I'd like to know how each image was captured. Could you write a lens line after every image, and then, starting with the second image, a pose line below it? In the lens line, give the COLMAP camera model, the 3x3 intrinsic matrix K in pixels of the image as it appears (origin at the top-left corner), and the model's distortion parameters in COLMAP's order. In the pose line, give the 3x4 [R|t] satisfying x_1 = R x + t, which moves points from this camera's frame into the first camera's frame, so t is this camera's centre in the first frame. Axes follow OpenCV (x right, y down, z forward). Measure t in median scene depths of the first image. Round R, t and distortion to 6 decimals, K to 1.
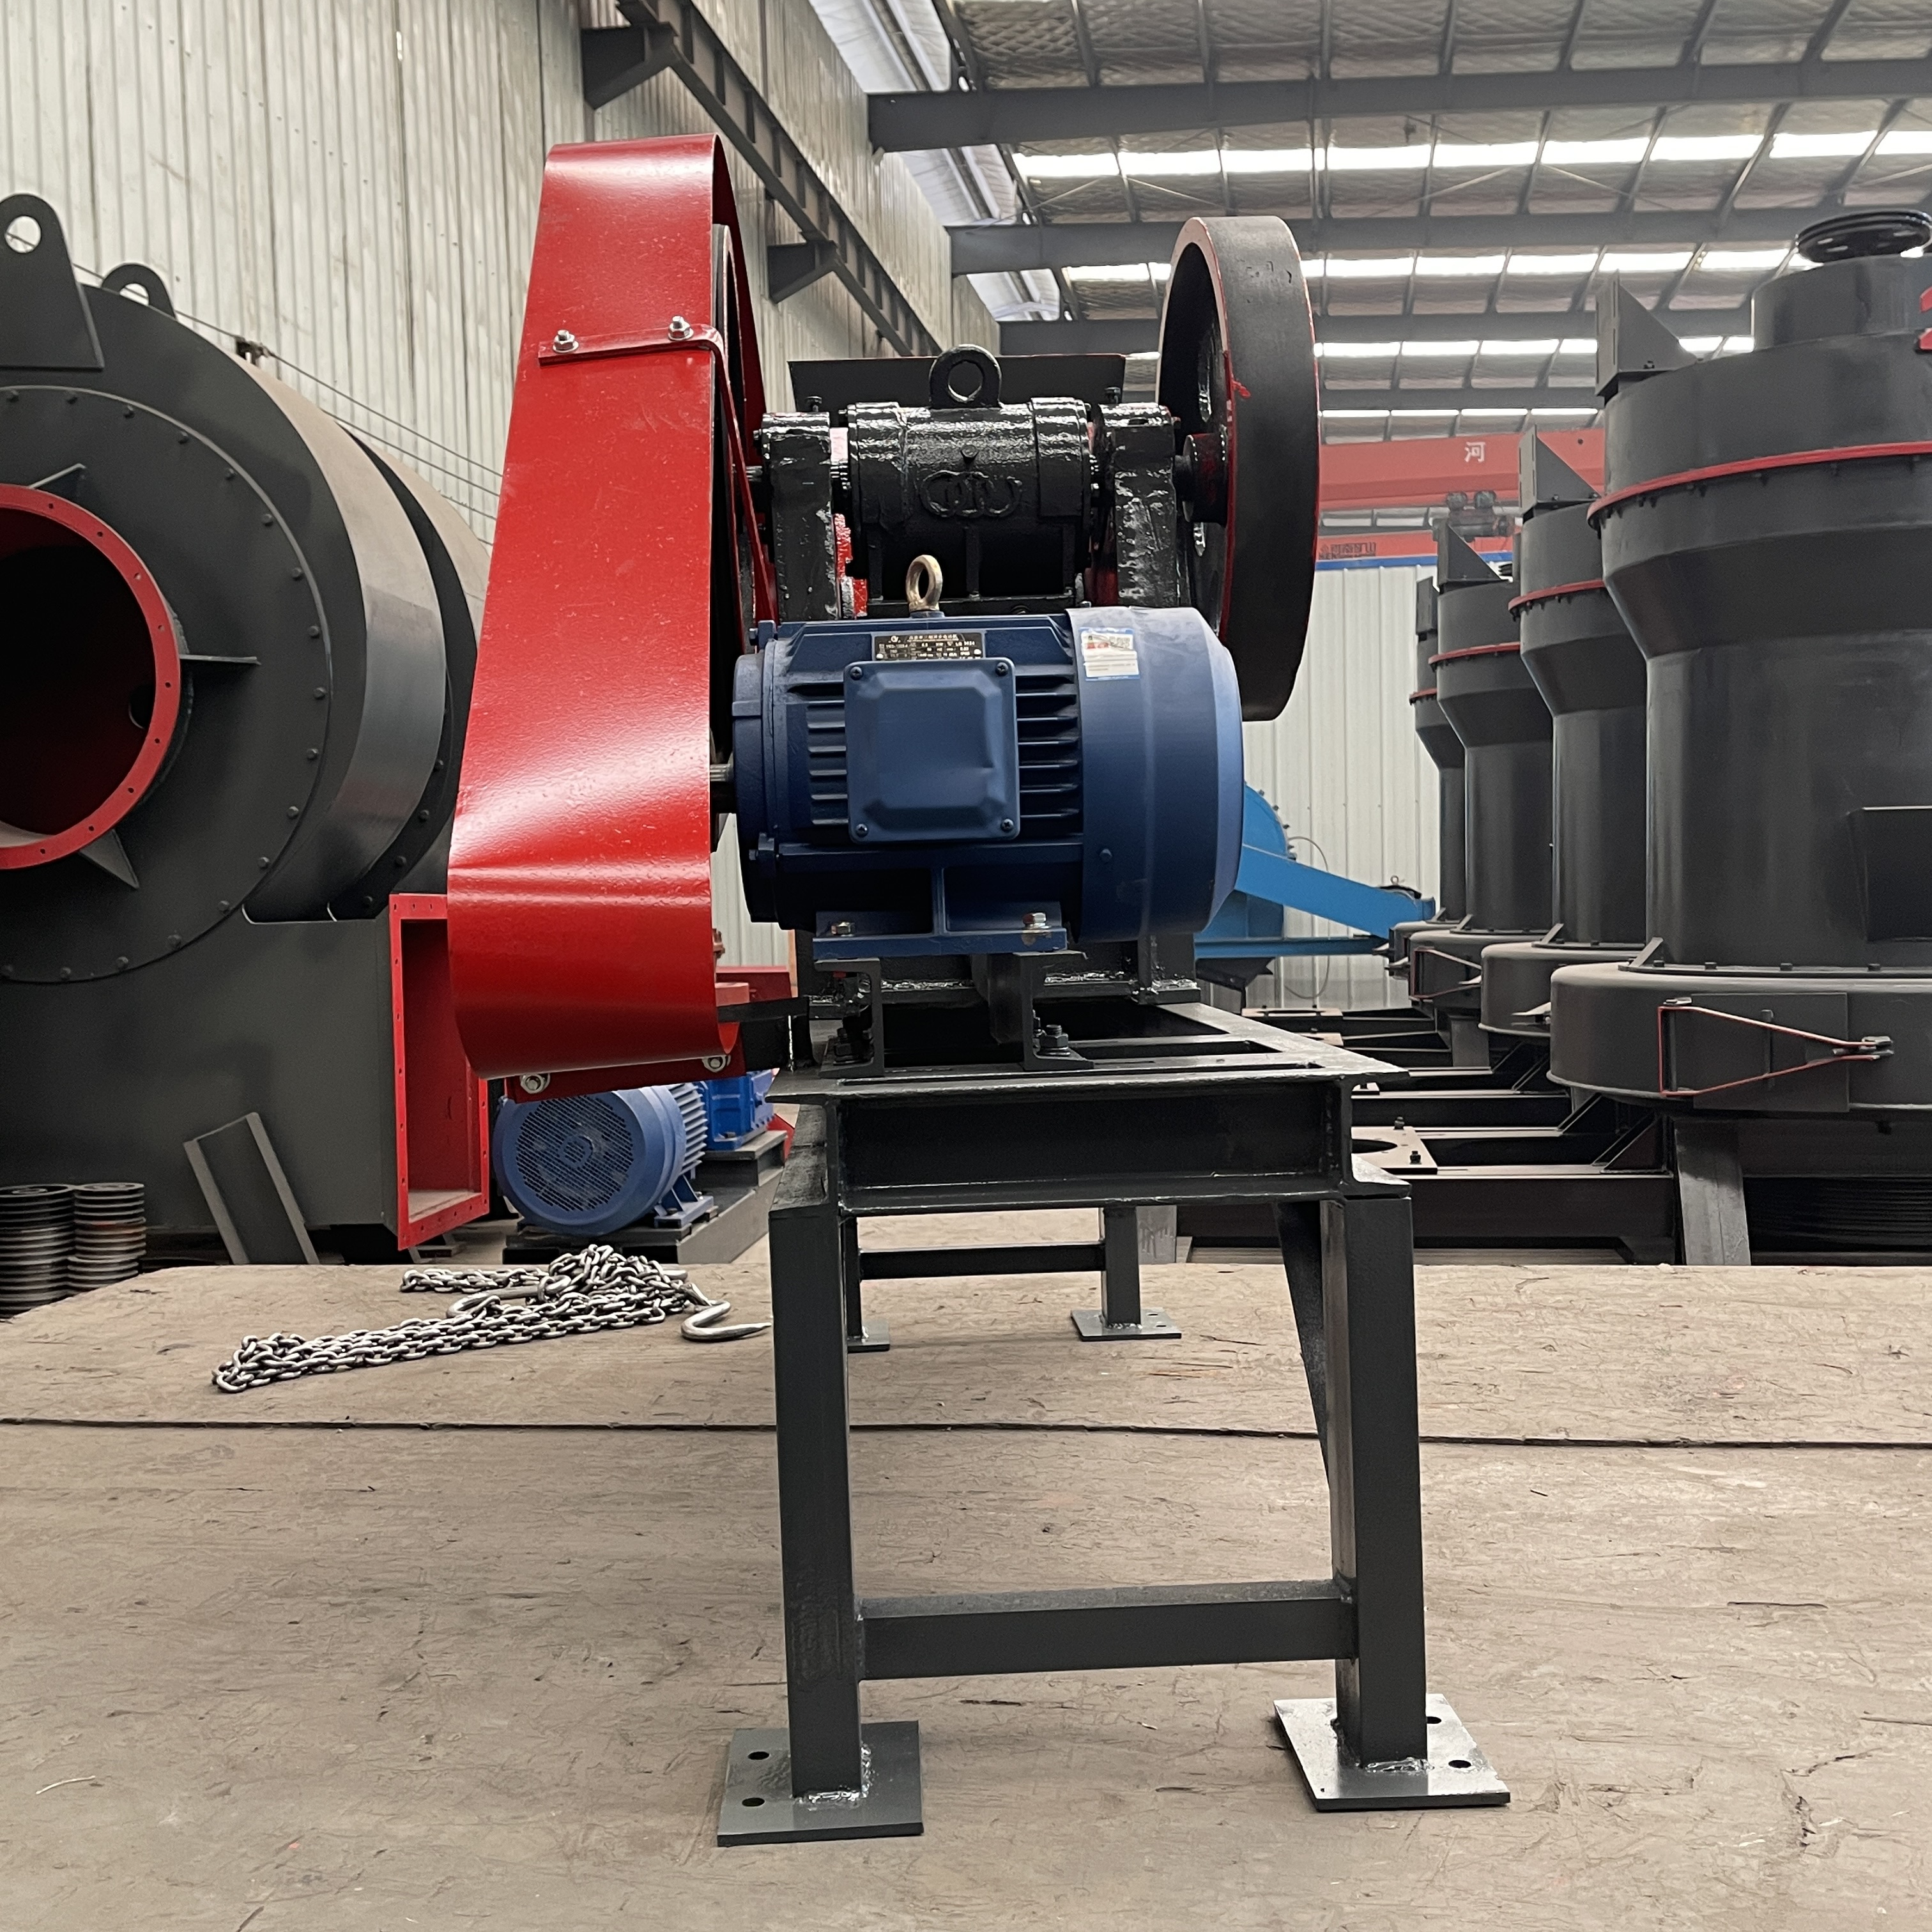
lens RADIAL K [[2164.0, 0, 956.7], [0, 2164.0, 987.1], [0, 0, 1]] dist [0.054338, -0.046330]
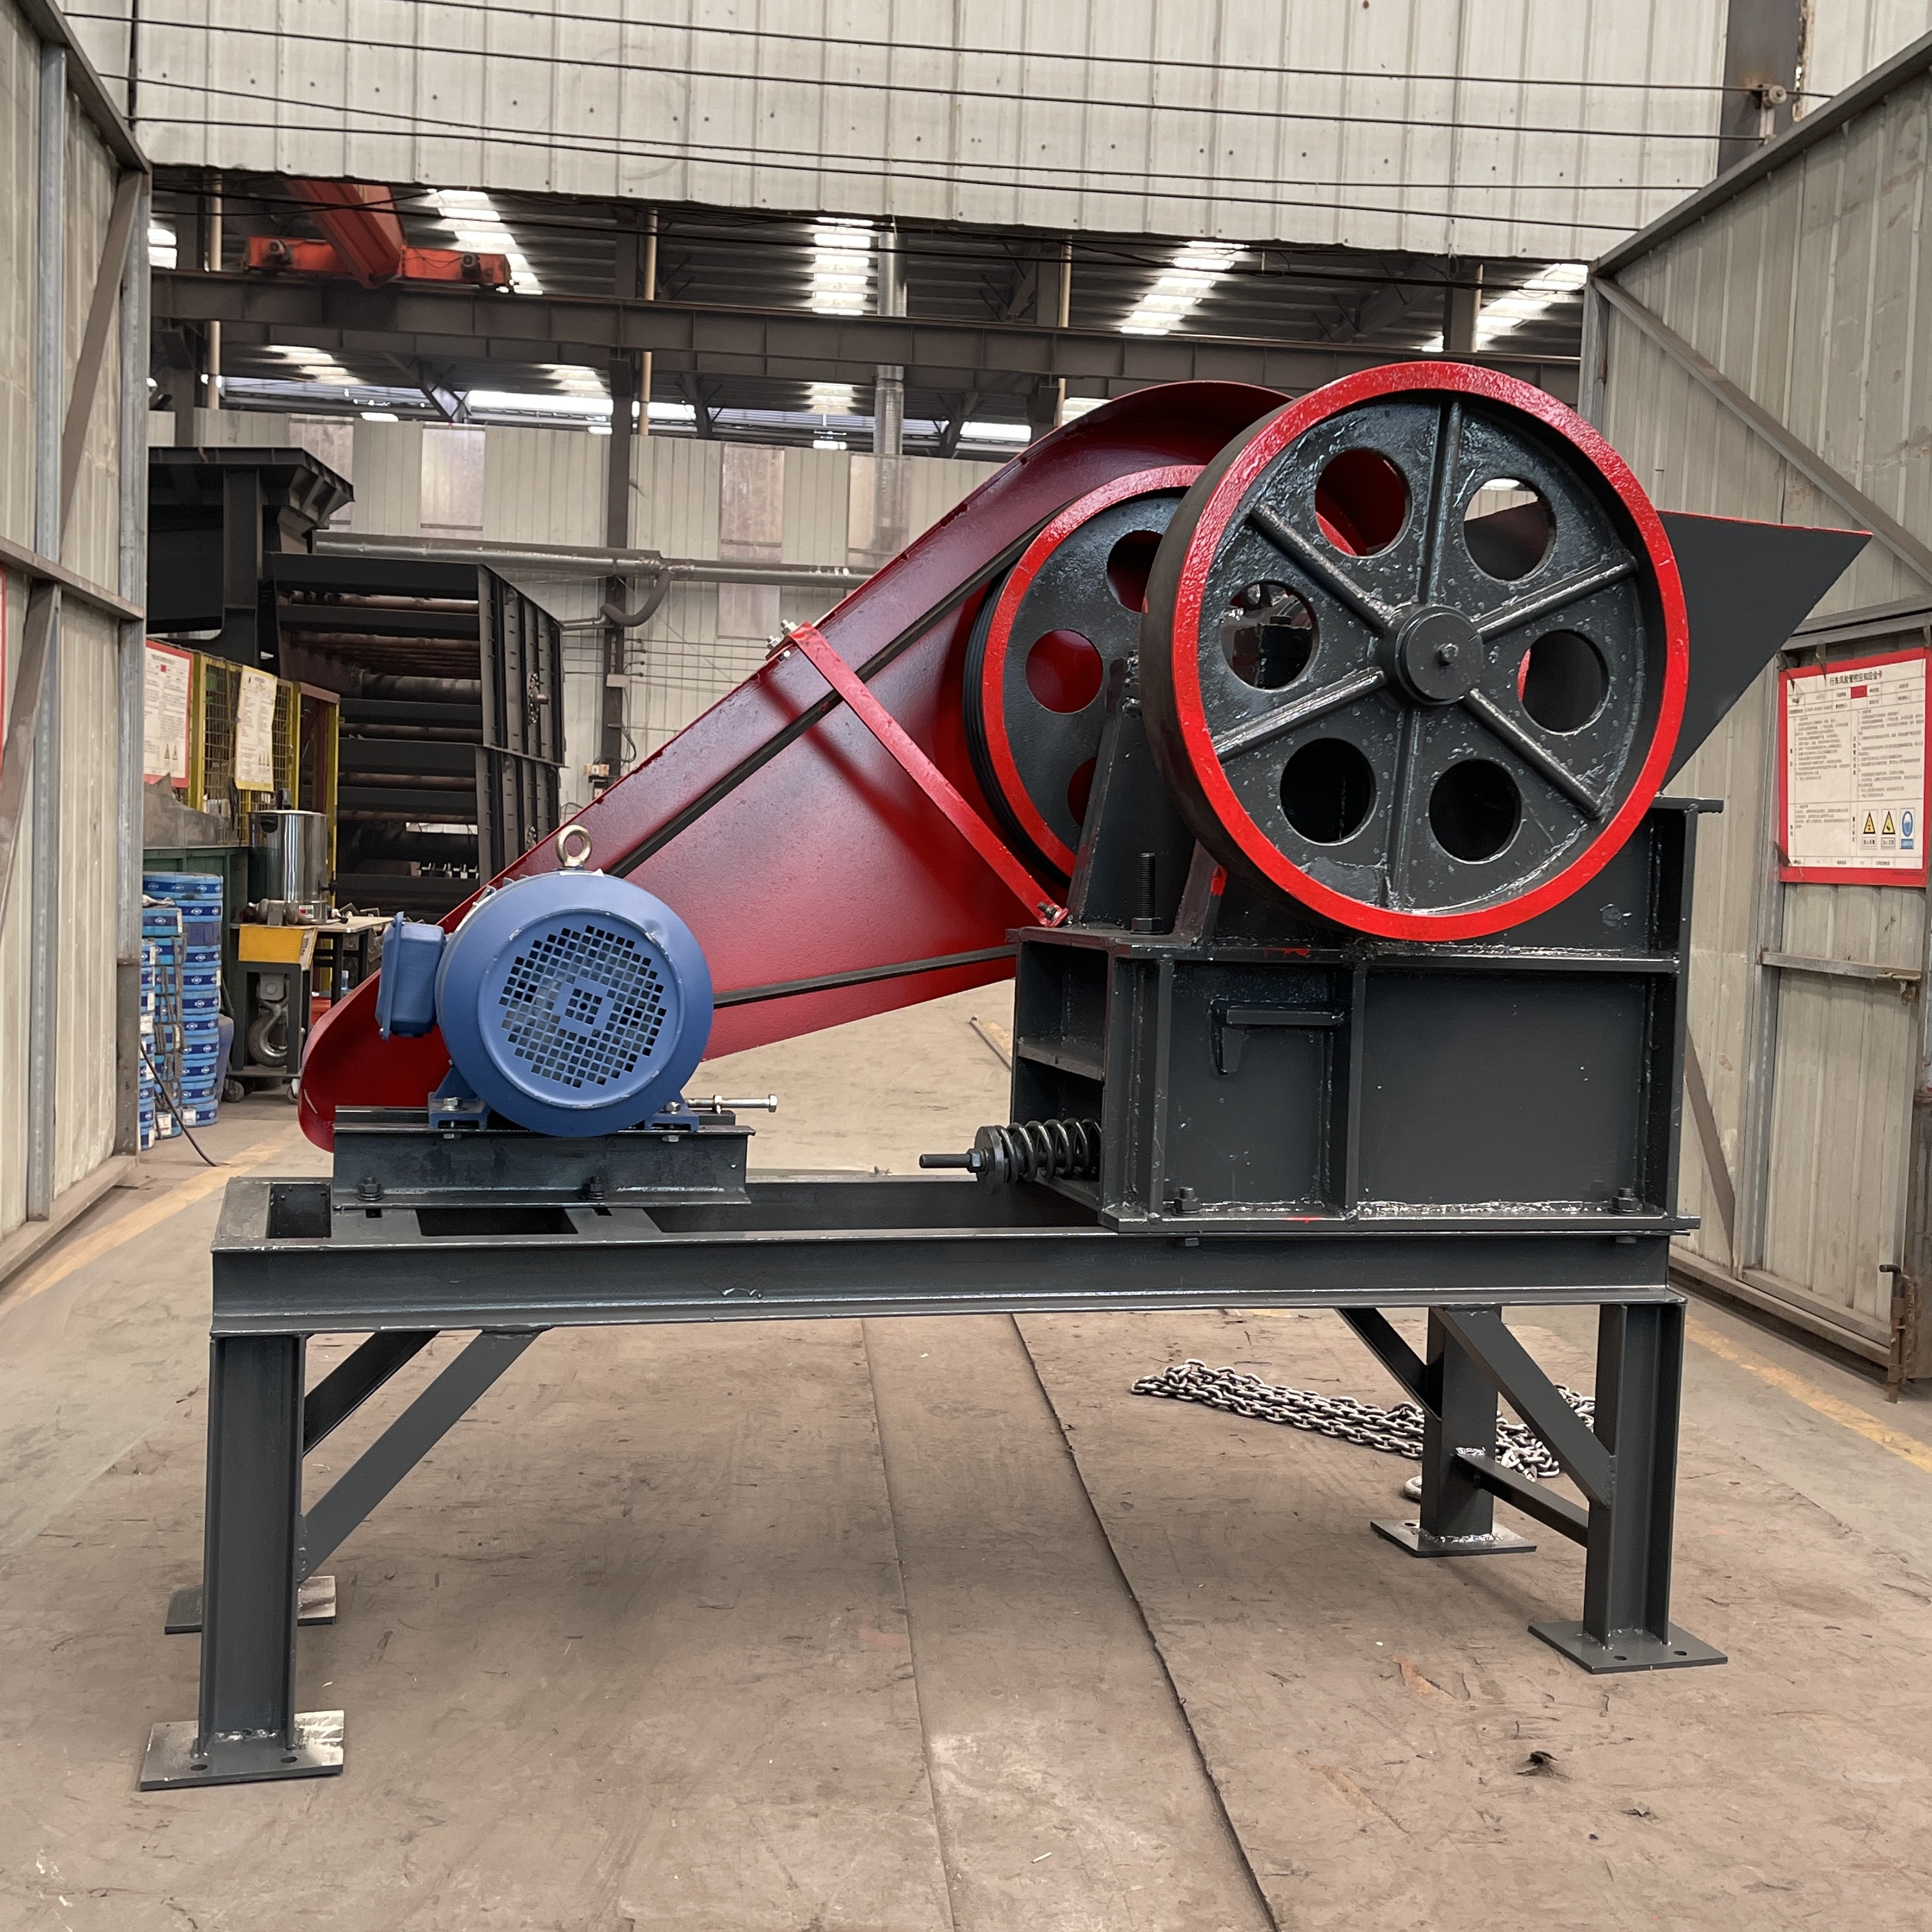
lens RADIAL K [[2144.1, 0, 999.0], [0, 2144.1, 959.5], [0, 0, 1]] dist [0.030679, 0.011677]
pose [[0.251738, 0.089780, -0.963622, 0.195038], [-0.095790, 0.993110, 0.067503, -0.033689], [0.963043, 0.075313, 0.258604, 0.133541]]
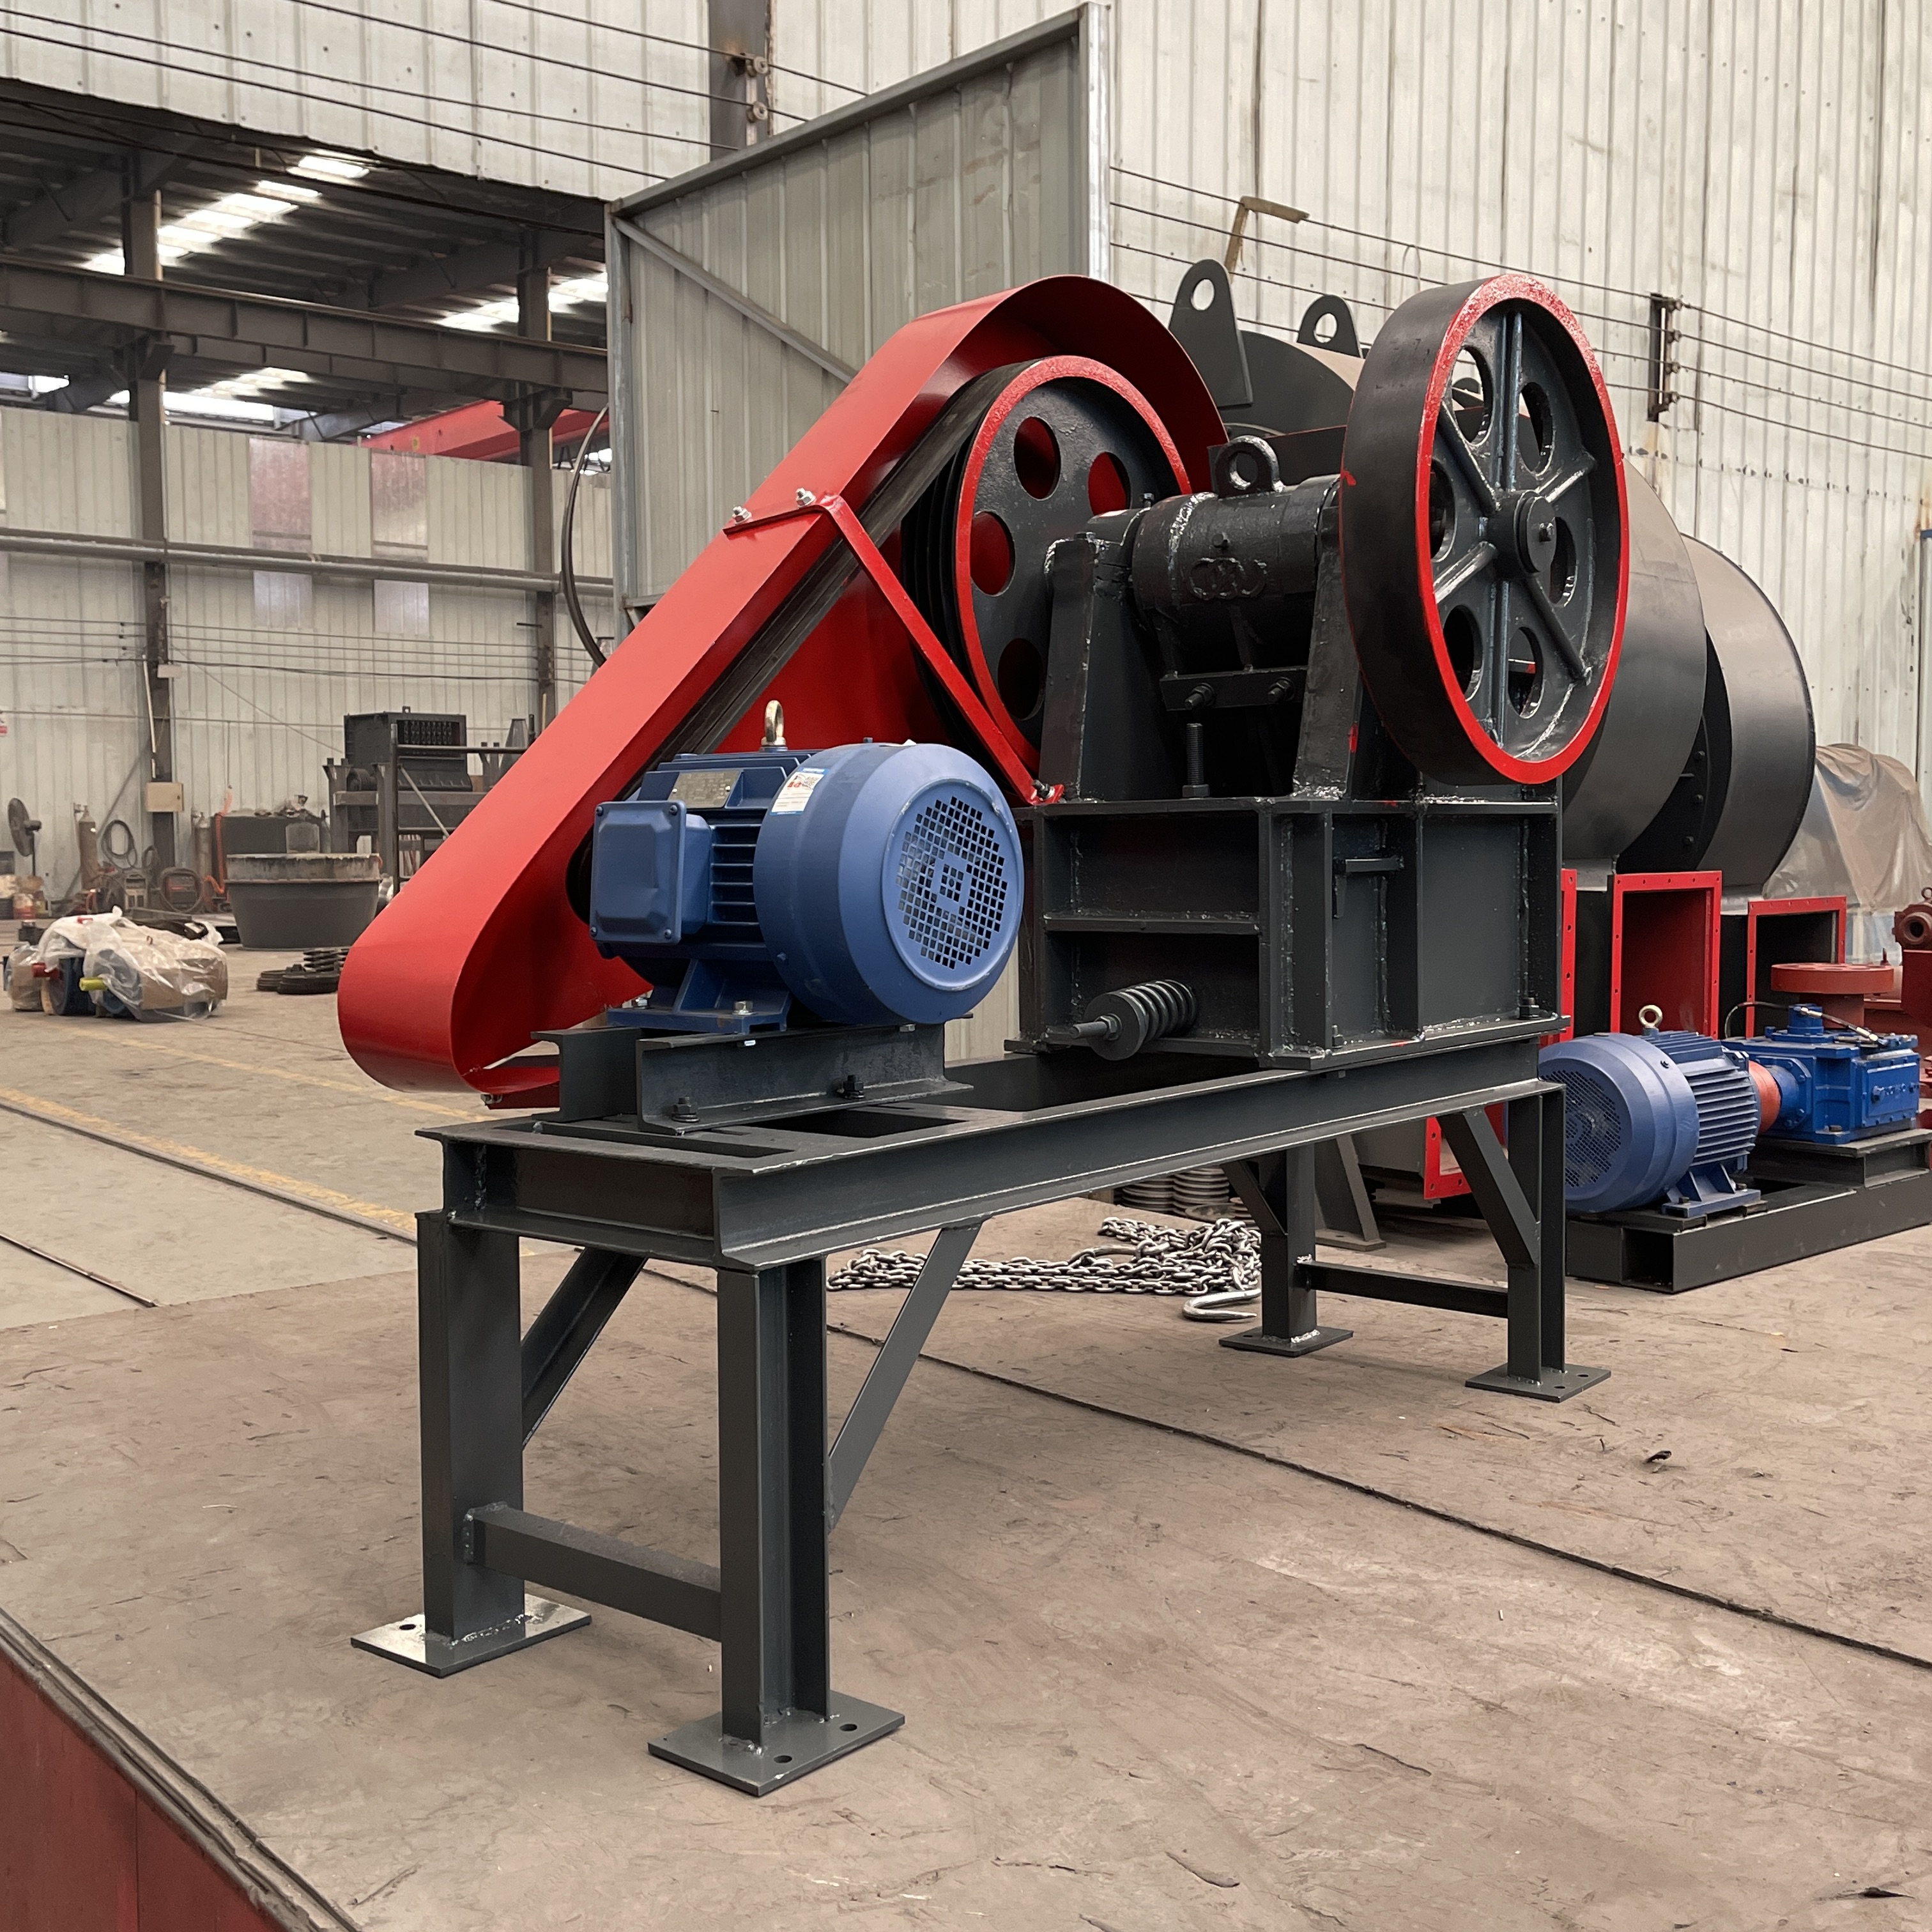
lens RADIAL K [[2142.8, 0, 966.0], [0, 2142.8, 966.0], [0, 0, 1]] dist [0.053885, -0.034816]
pose [[0.749167, 0.067276, -0.658956, 0.128016], [-0.047990, 0.997727, 0.047304, -0.016258], [0.660641, -0.003815, 0.750693, 0.022969]]
